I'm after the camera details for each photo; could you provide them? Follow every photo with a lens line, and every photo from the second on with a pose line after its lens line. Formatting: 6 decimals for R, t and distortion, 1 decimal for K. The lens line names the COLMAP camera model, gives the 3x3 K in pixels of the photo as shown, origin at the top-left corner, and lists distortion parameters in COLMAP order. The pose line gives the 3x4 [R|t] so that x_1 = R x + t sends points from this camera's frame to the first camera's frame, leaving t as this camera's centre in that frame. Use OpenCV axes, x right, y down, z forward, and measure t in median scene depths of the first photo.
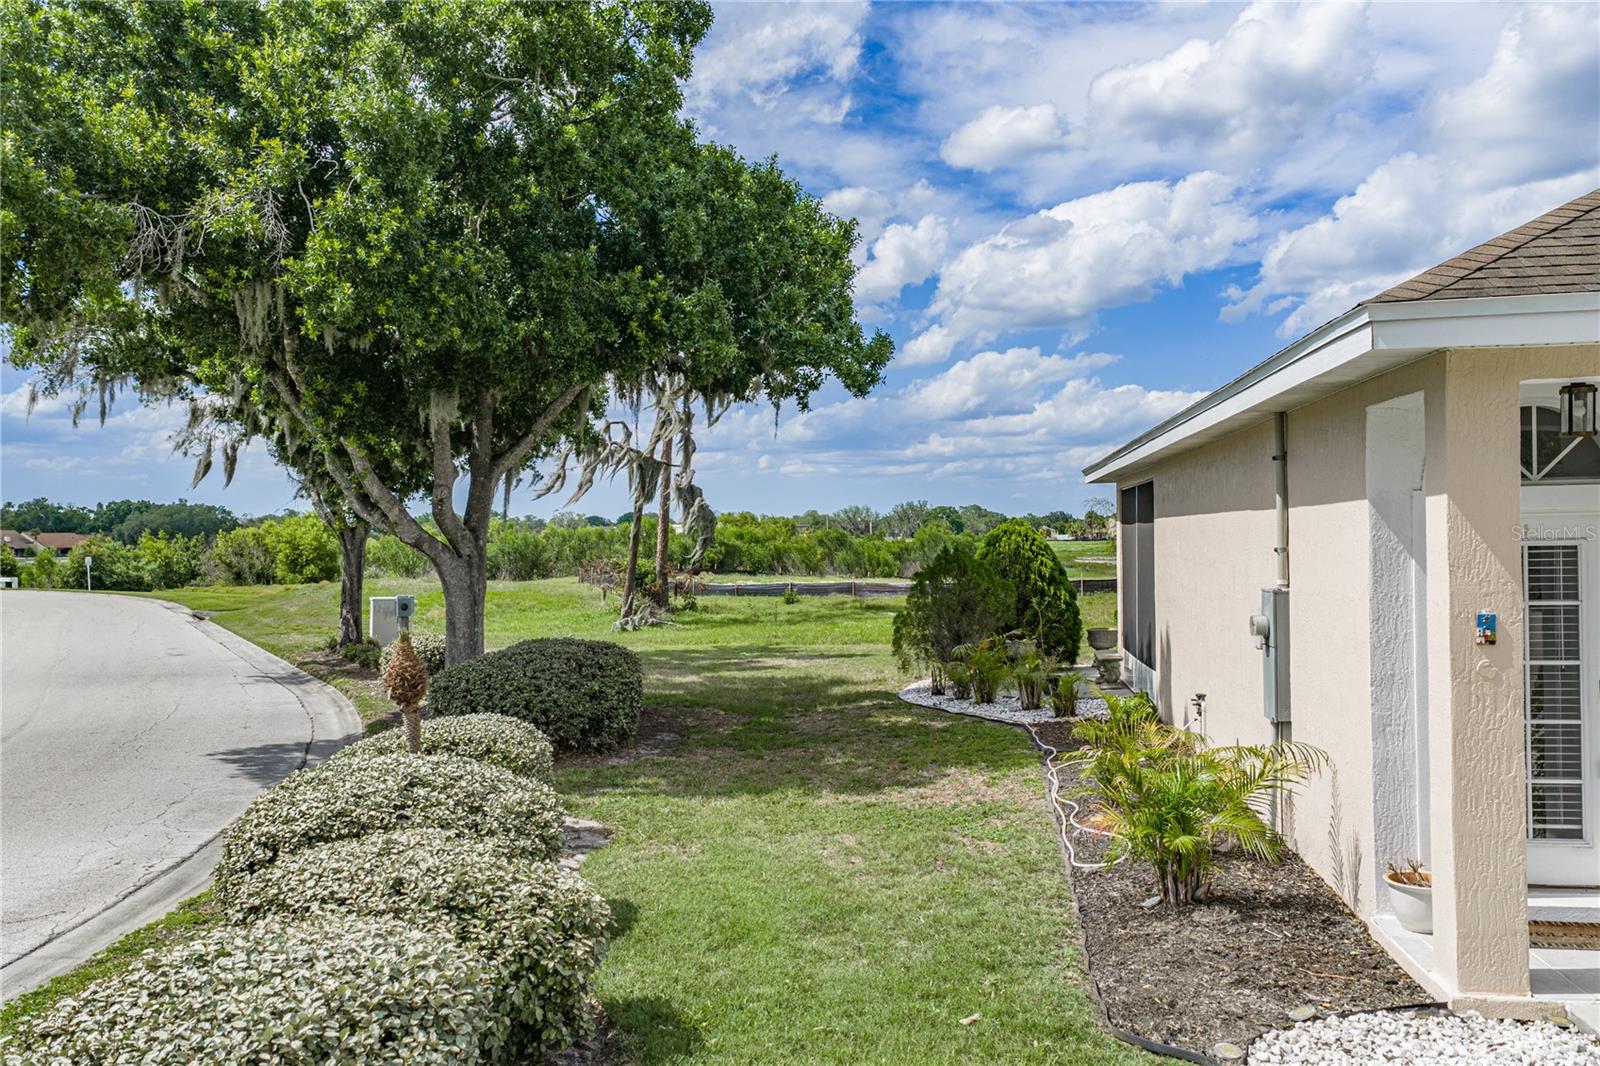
lens RADIAL K [[1338.5, 0, 807.9], [0, 1338.5, 552.9], [0, 0, 1]] dist [0.050951, -0.044765]
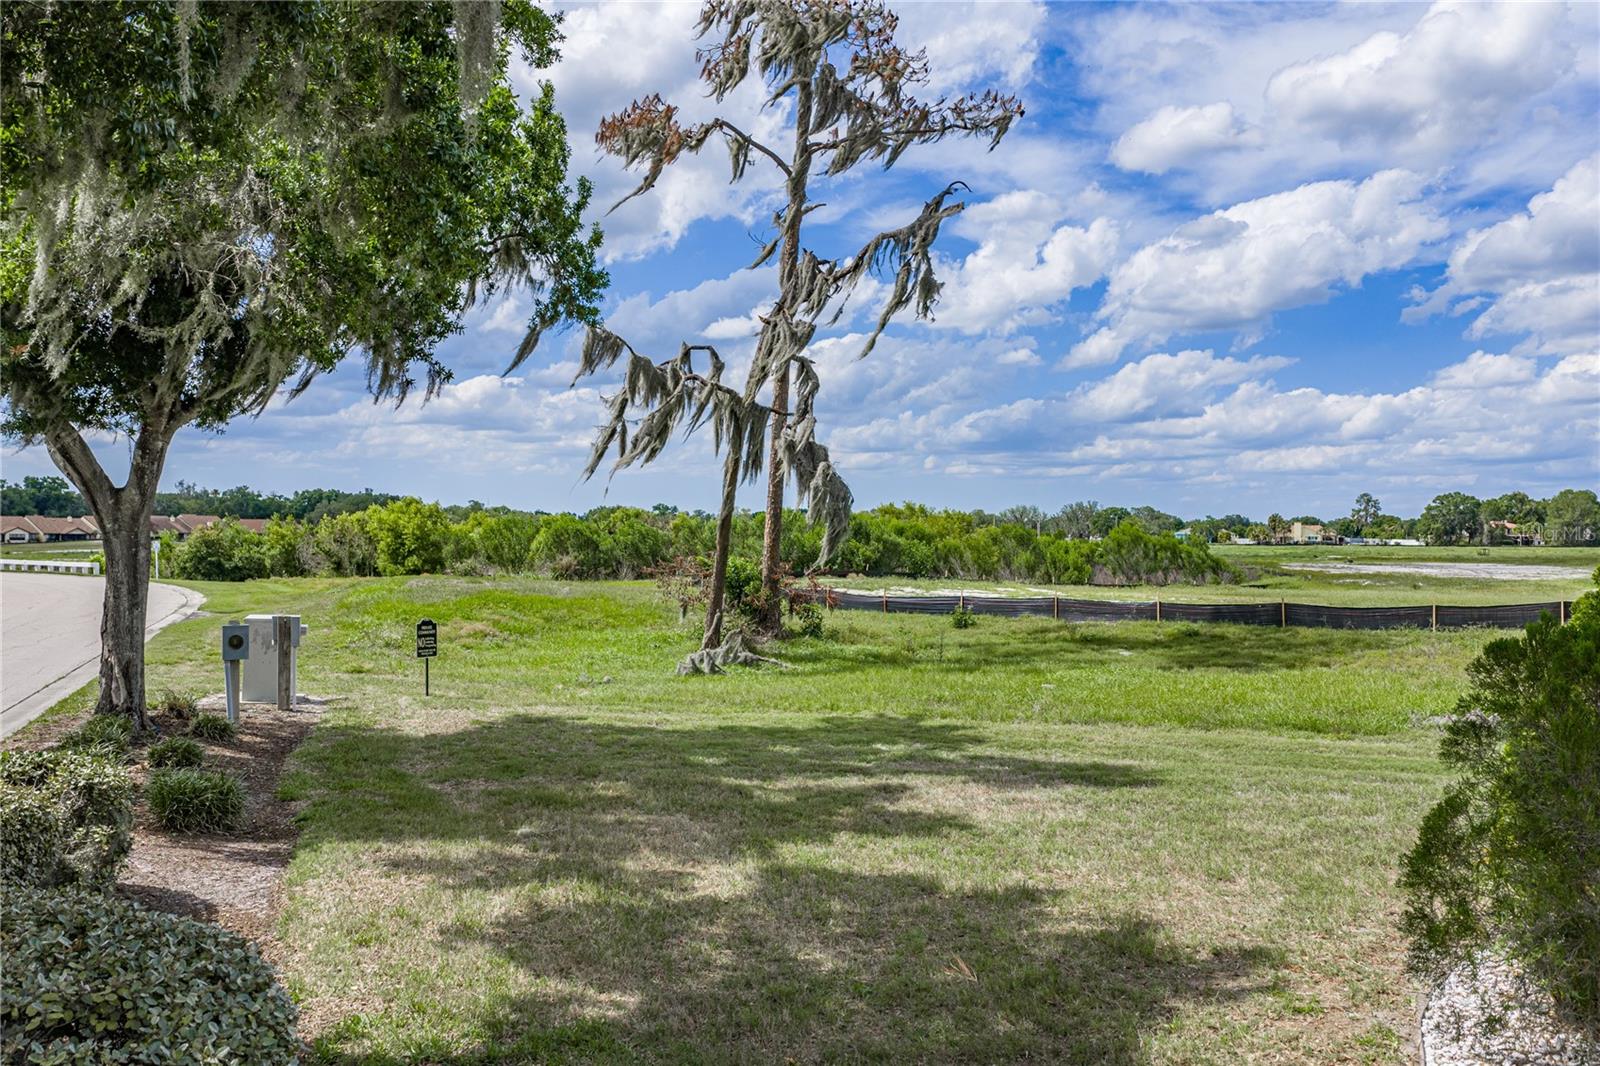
lens RADIAL K [[1318.1, 0, 799.8], [0, 1318.1, 493.7], [0, 0, 1]] dist [0.005696, 0.002424]
pose [[0.991308, 0.014134, -0.130798, -0.008945], [-0.019766, 0.998928, -0.041864, -0.000462], [0.130066, 0.044085, 0.990525, 0.347134]]
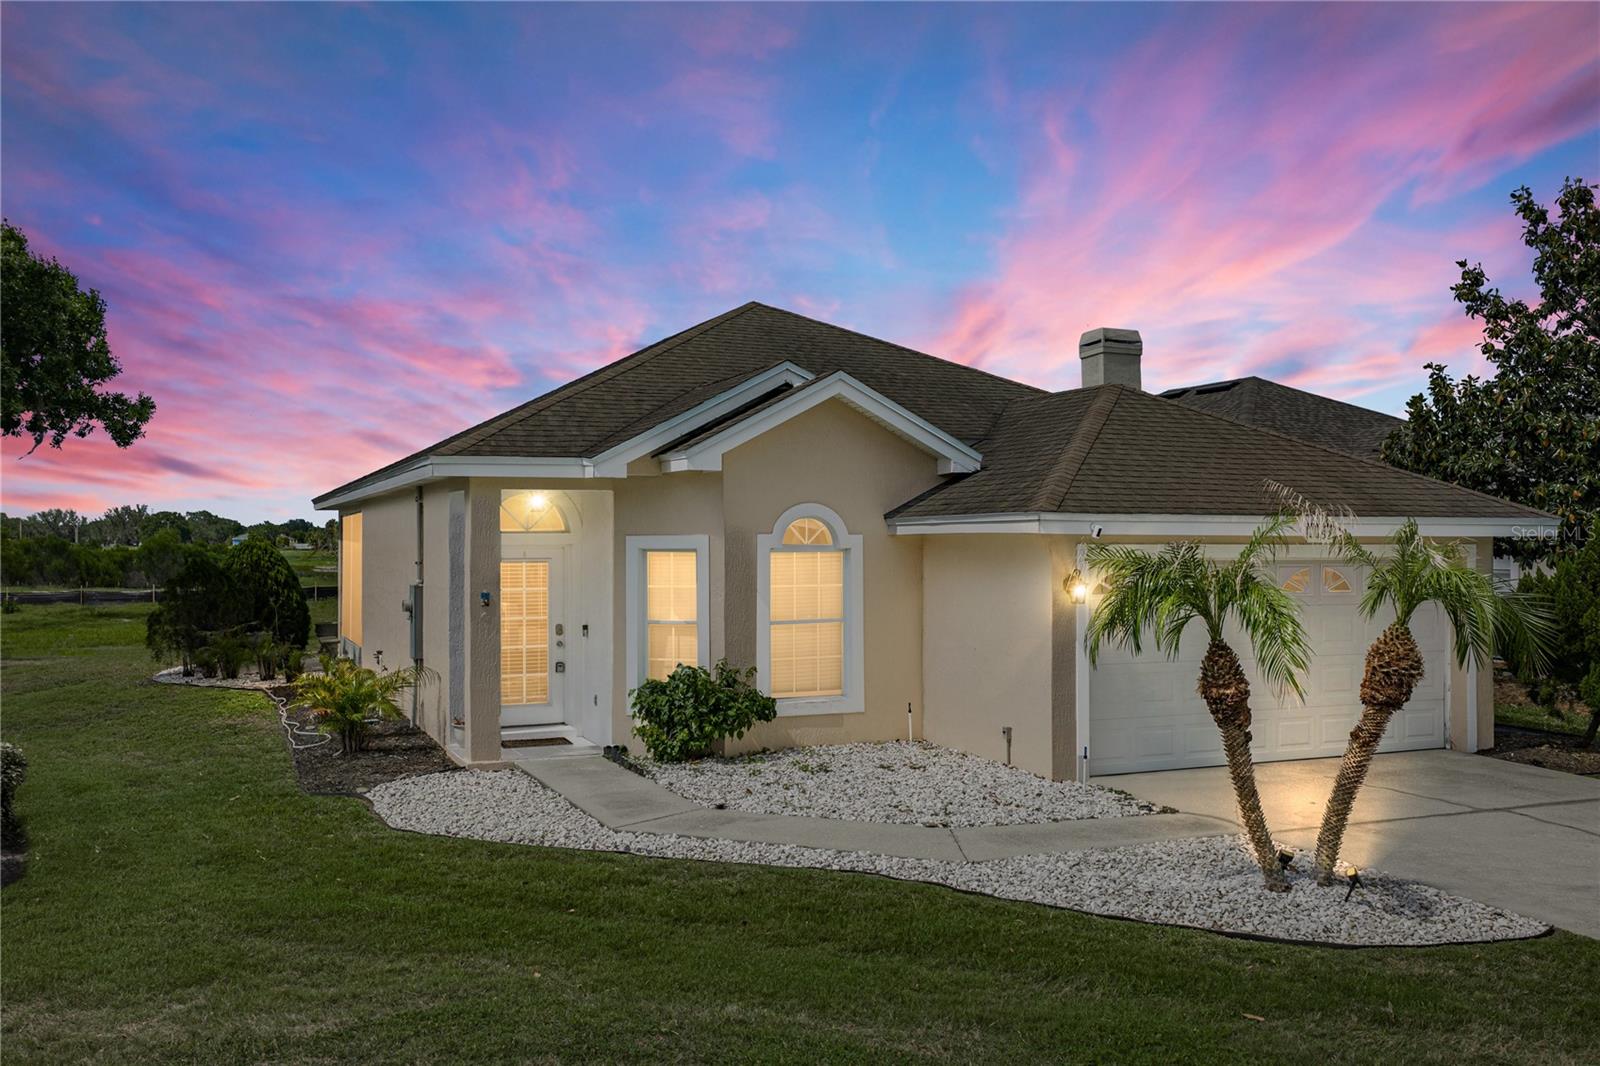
lens RADIAL K [[1320.5, 0, 800.0], [0, 1320.5, 533.0], [0, 0, 1]] dist [0.010552, 0.004005]
pose [[0.853587, 0.014813, 0.520740, -0.027614], [-0.003139, 0.999724, -0.023293, -0.000514], [-0.520941, 0.018248, 0.853397, -0.160911]]
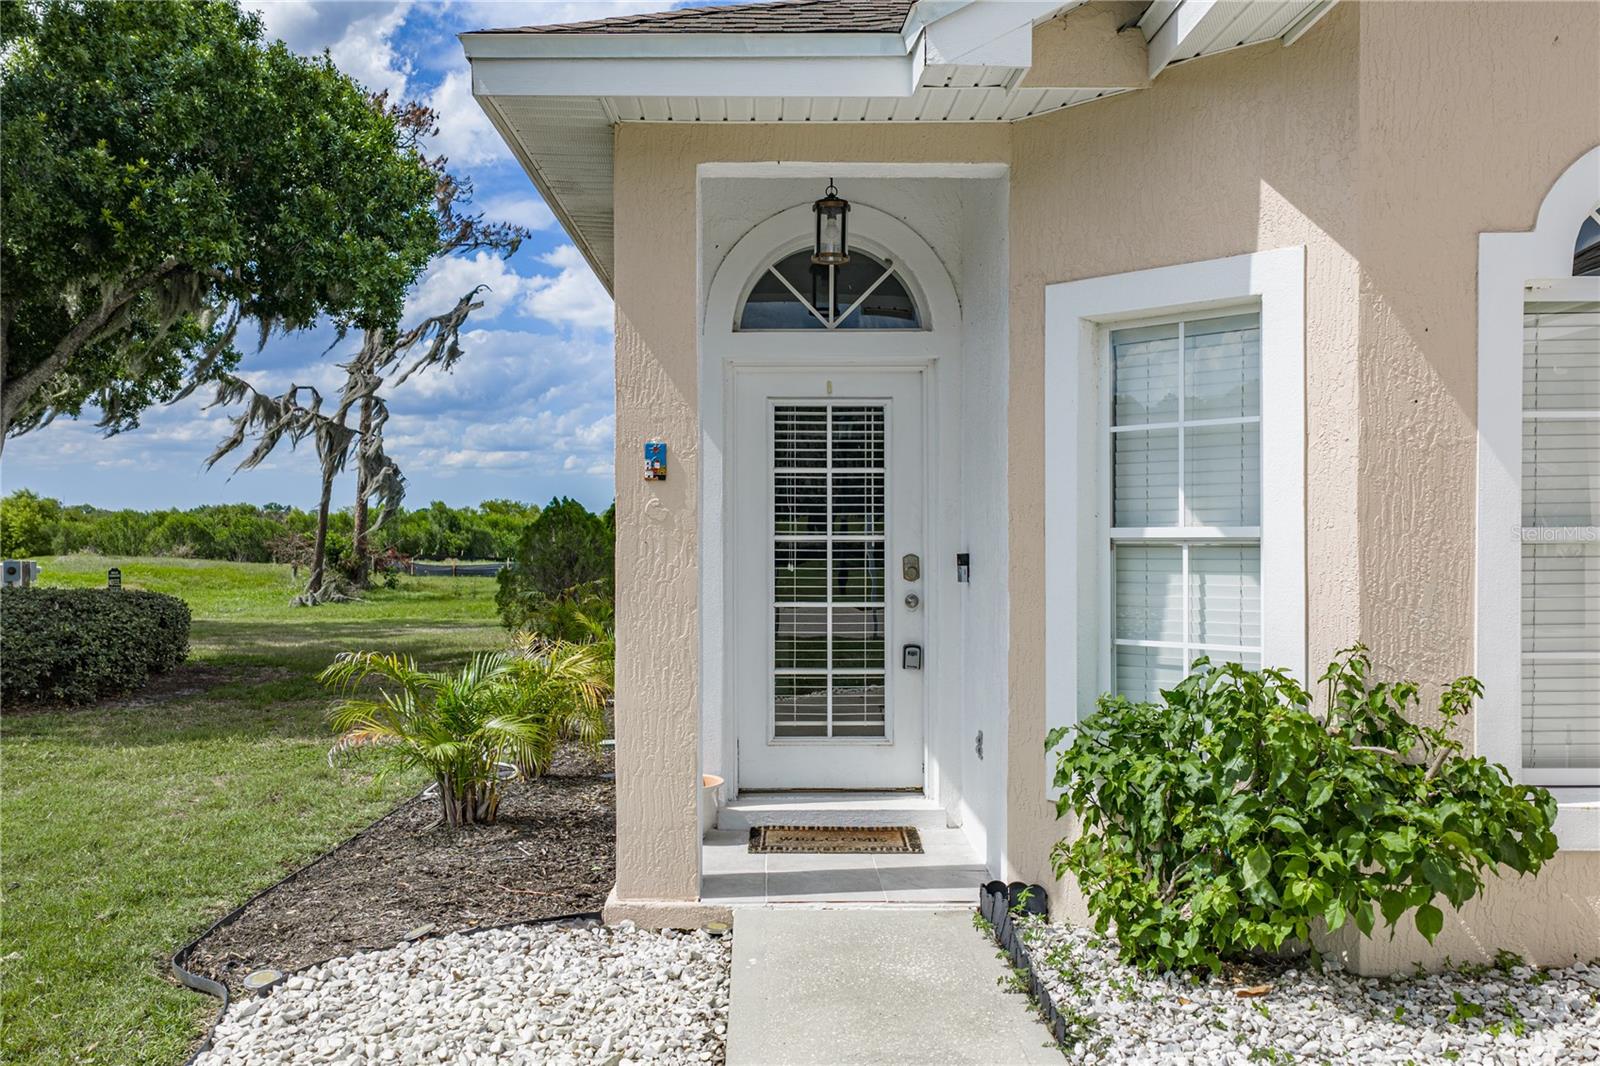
lens RADIAL K [[1314.4, 0, 798.8], [0, 1314.4, 553.4], [0, 0, 1]] dist [0.024514, 0.002823]
pose [[0.989614, 0.012732, 0.143184, 0.066198], [-0.012634, 0.999919, -0.001596, 0.015787], [-0.143193, -0.000230, 0.989695, 0.026197]]
